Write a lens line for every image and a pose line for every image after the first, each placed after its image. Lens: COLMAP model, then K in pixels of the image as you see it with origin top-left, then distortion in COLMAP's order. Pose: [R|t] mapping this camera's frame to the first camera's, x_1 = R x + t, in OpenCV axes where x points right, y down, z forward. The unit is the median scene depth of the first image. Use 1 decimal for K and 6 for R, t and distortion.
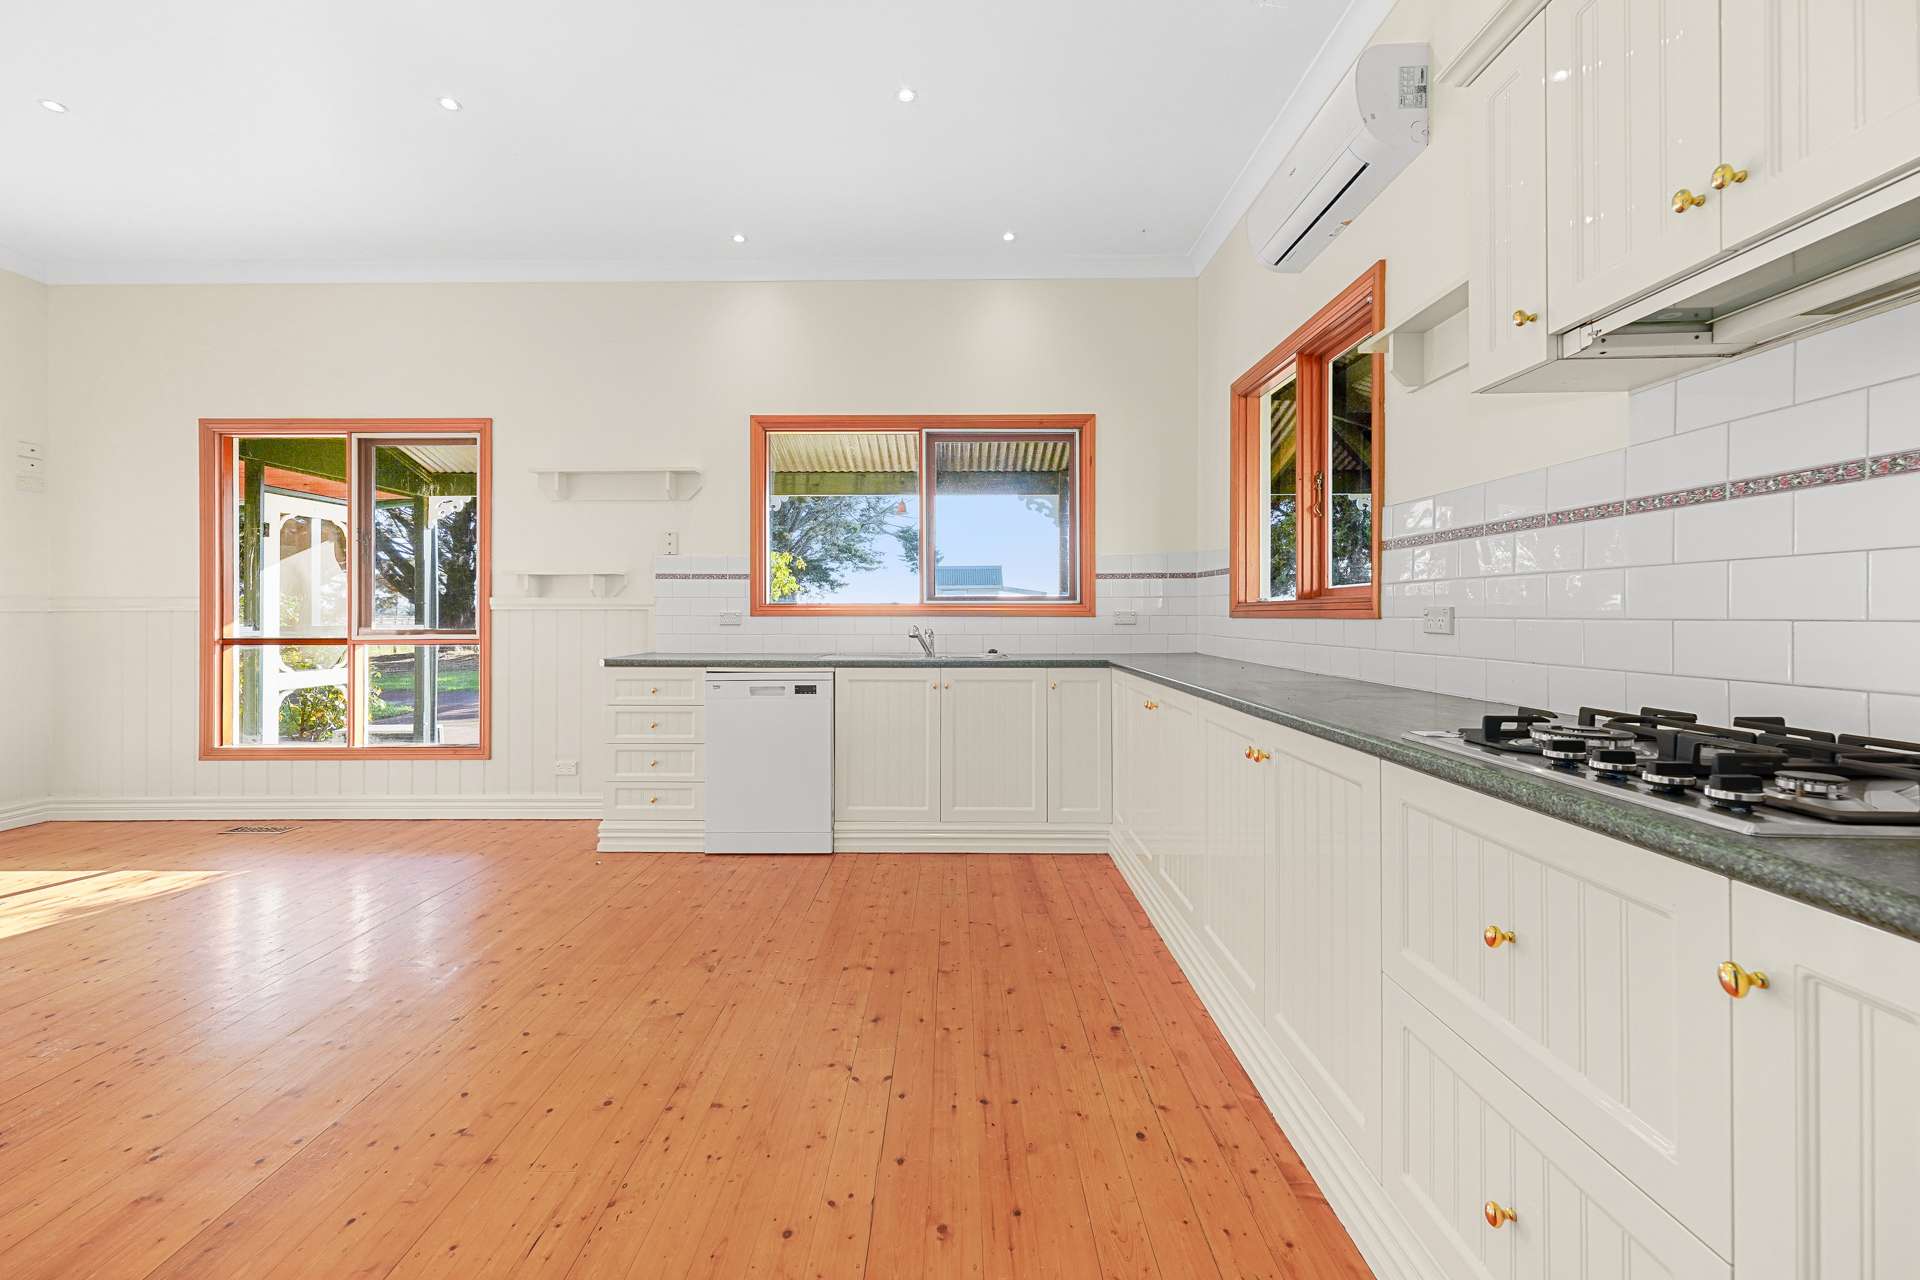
lens RADIAL K [[774.6, 0, 943.9], [0, 774.6, 616.6], [0, 0, 1]] dist [0.002651, -0.000169]
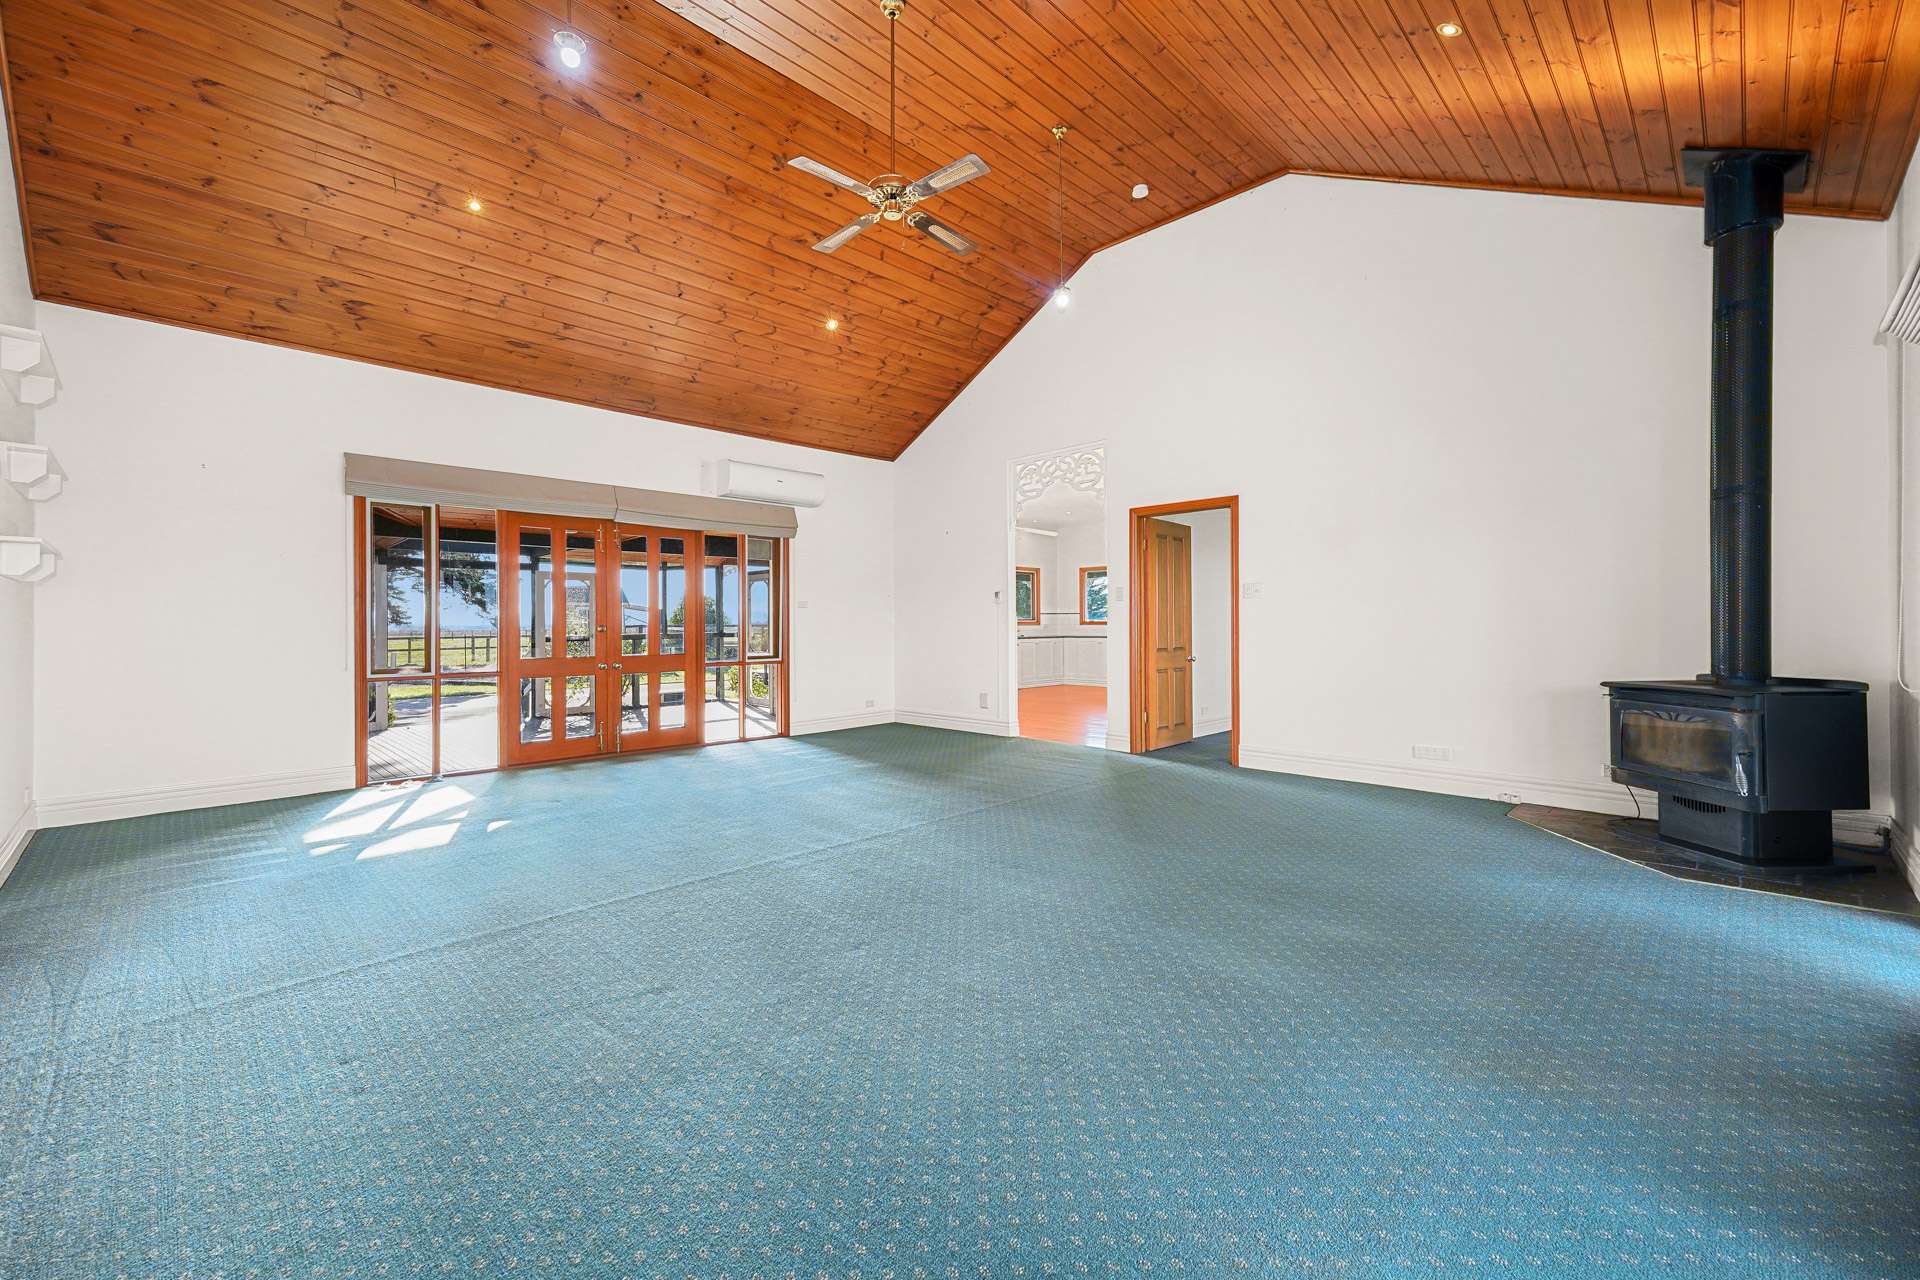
lens RADIAL K [[774.6, 0, 958.9], [0, 774.6, 631.1], [0, 0, 1]] dist [0.002651, -0.000169]
pose [[0.692762, -0.001513, 0.721165, -2.643820], [0.005358, 0.999981, -0.003049, 0.036716], [-0.721147, 0.005976, 0.692756, -1.200542]]
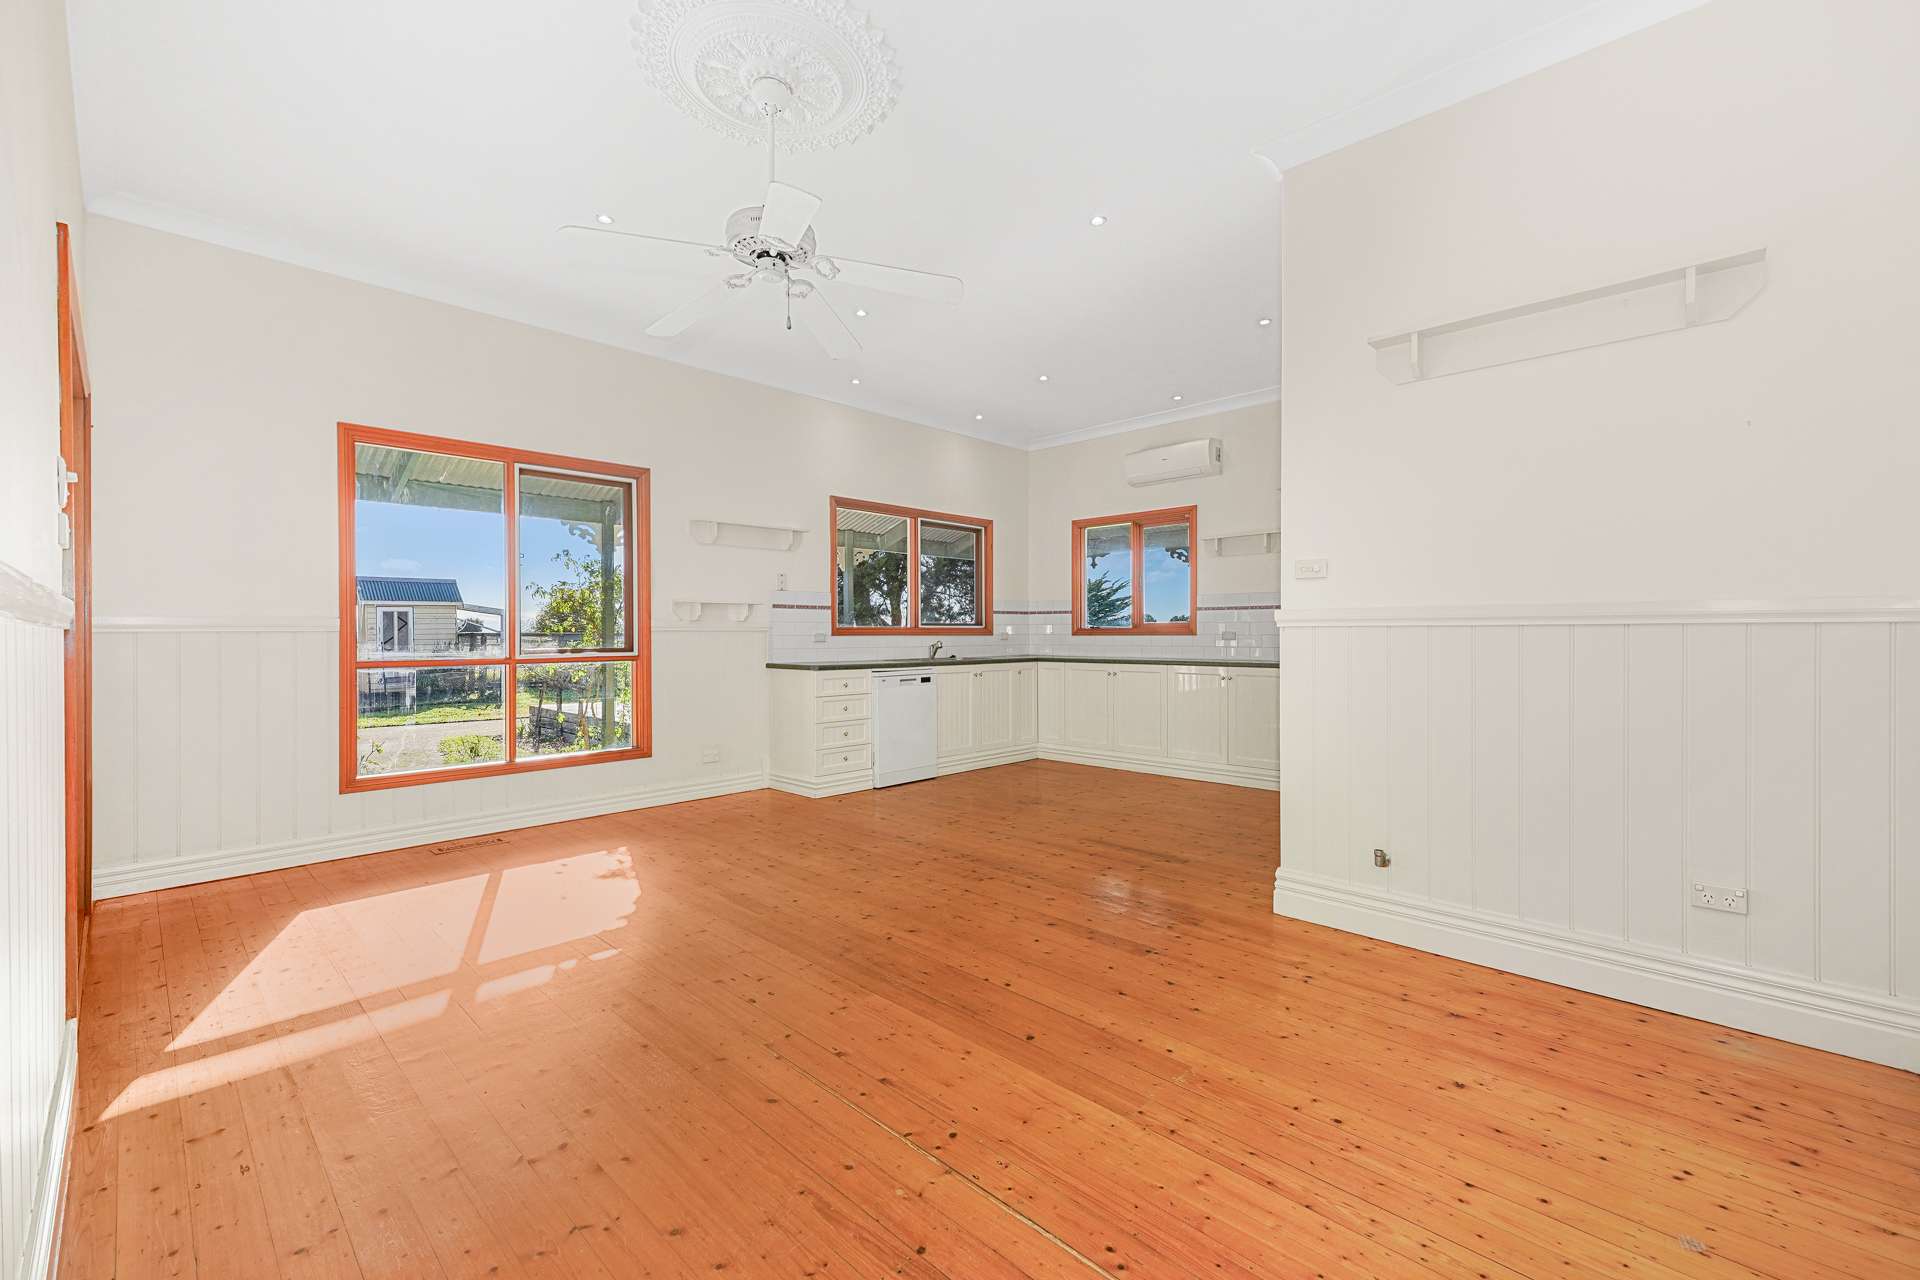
lens RADIAL K [[774.6, 0, 955.1], [0, 774.6, 639.7], [0, 0, 1]] dist [0.002651, -0.000169]
pose [[0.692286, -0.006869, 0.721590, -1.148659], [0.004474, 0.999976, 0.005227, 0.000841], [-0.721609, -0.000390, 0.692300, -0.163918]]
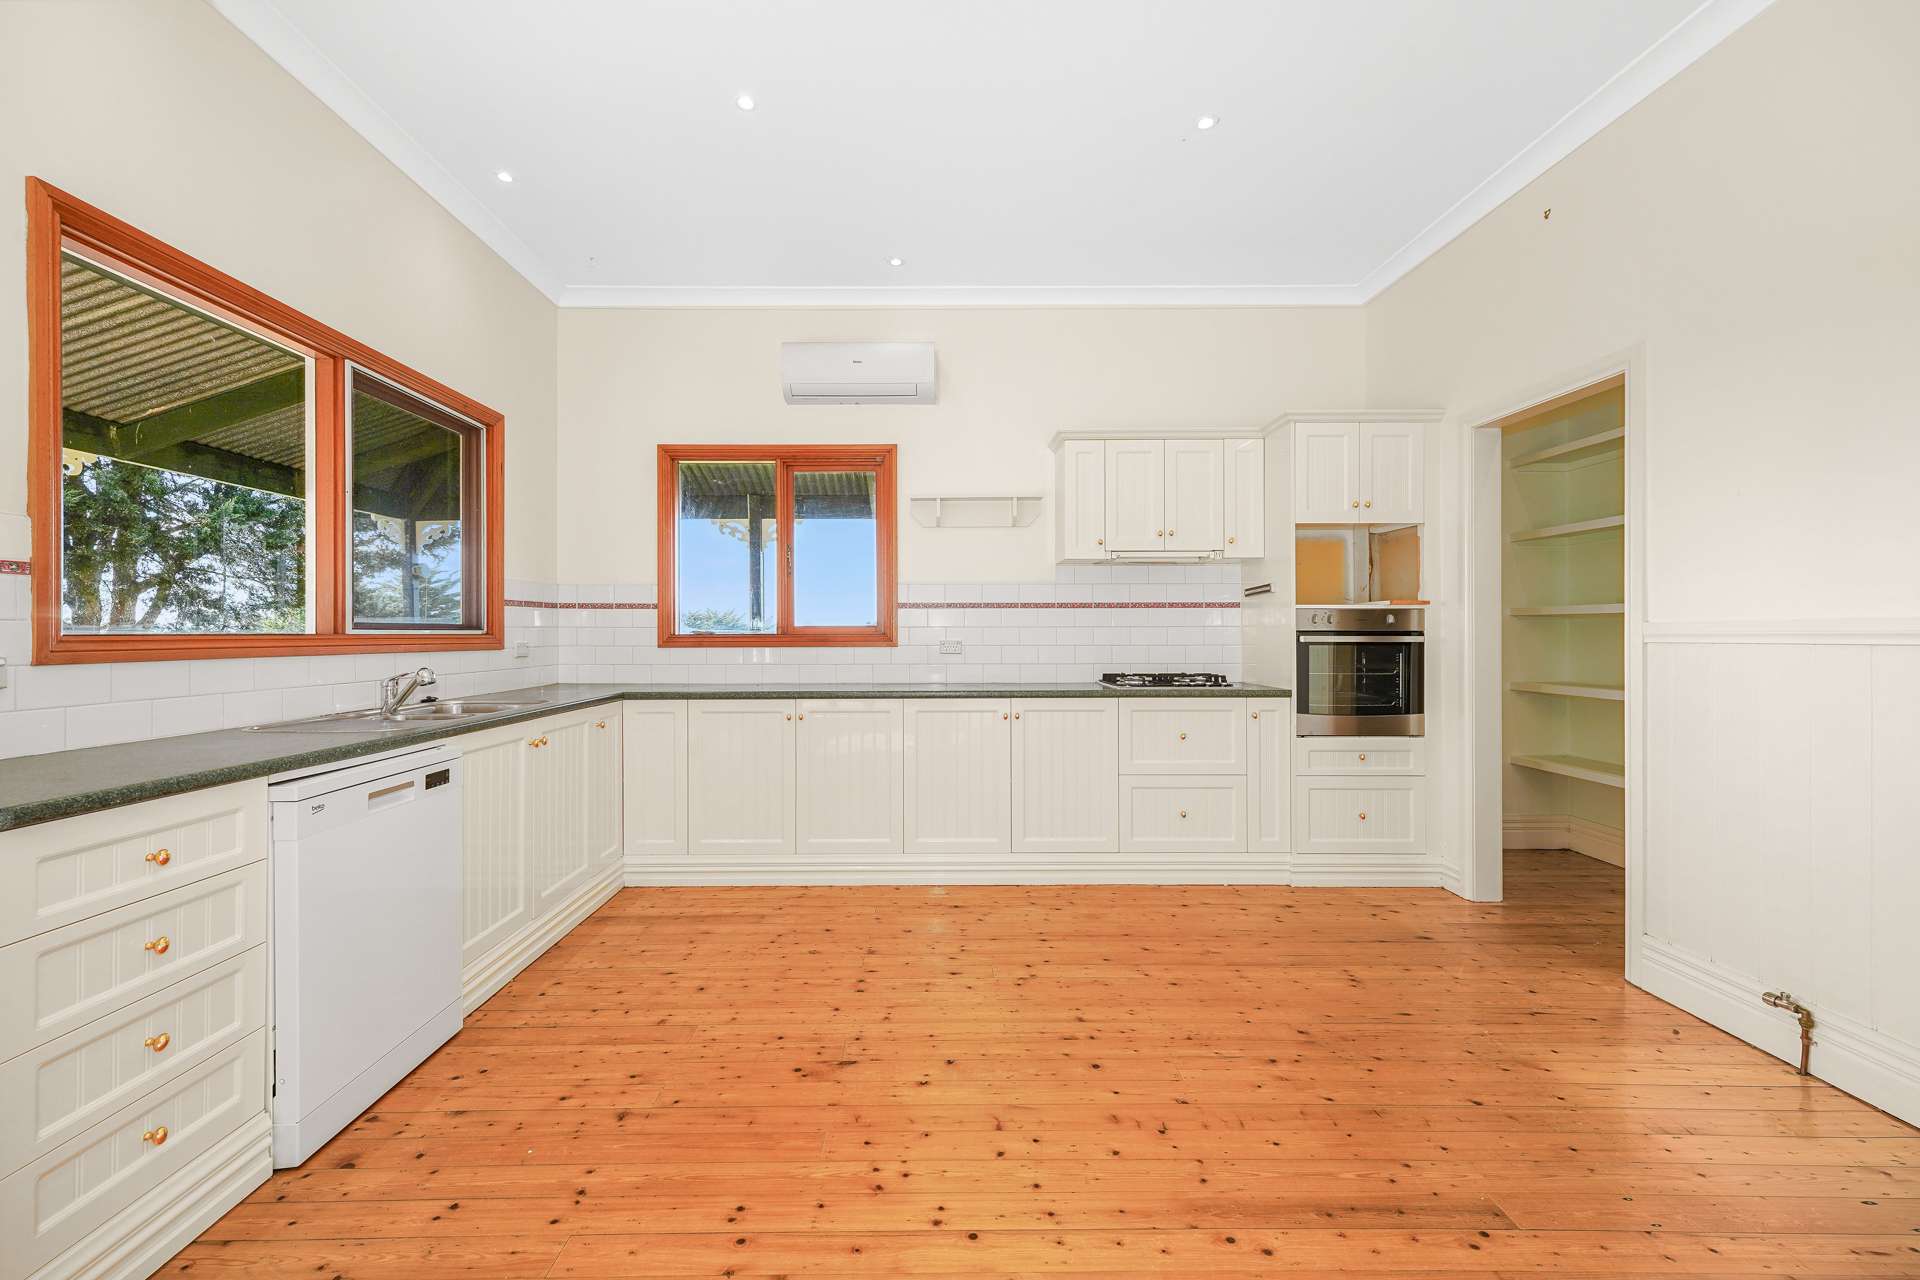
lens RADIAL K [[774.6, 0, 933.7], [0, 774.6, 630.5], [0, 0, 1]] dist [0.002651, -0.000169]
pose [[-0.019798, 0.003247, 0.999799, -0.687120], [0.003816, 0.999988, -0.003172, -0.016055], [-0.999797, 0.003752, -0.019810, 0.538601]]
